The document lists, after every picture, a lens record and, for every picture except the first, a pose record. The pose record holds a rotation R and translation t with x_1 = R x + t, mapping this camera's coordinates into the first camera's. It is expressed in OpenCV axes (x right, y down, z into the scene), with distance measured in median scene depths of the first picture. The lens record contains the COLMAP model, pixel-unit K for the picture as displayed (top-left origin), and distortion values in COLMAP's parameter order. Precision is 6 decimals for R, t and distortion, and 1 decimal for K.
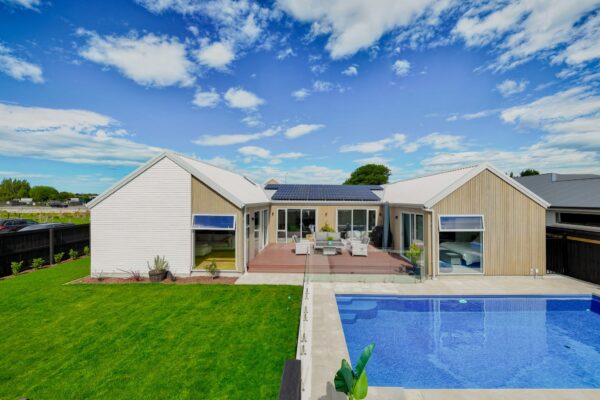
lens RADIAL K [[240.5, 0, 303.7], [0, 240.5, 199.8], [0, 0, 1]] dist [-0.000123, -0.000028]
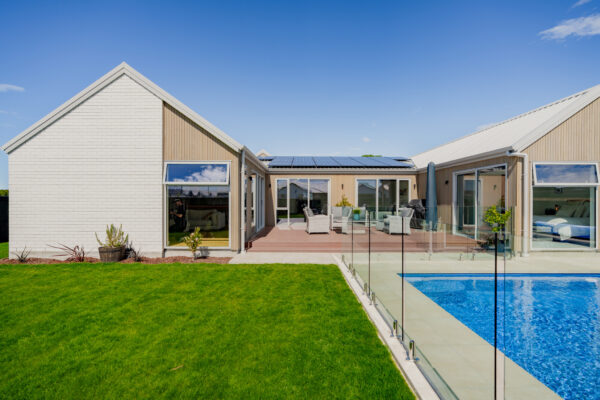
lens RADIAL K [[284.2, 0, 300.0], [0, 284.2, 200.0], [0, 0, 1]] dist [0.008406, -0.000559]
pose [[0.999734, -0.002007, 0.022966, -0.111618], [0.001359, 0.999601, 0.028216, 0.146529], [-0.023014, -0.028178, 0.999338, 0.211183]]
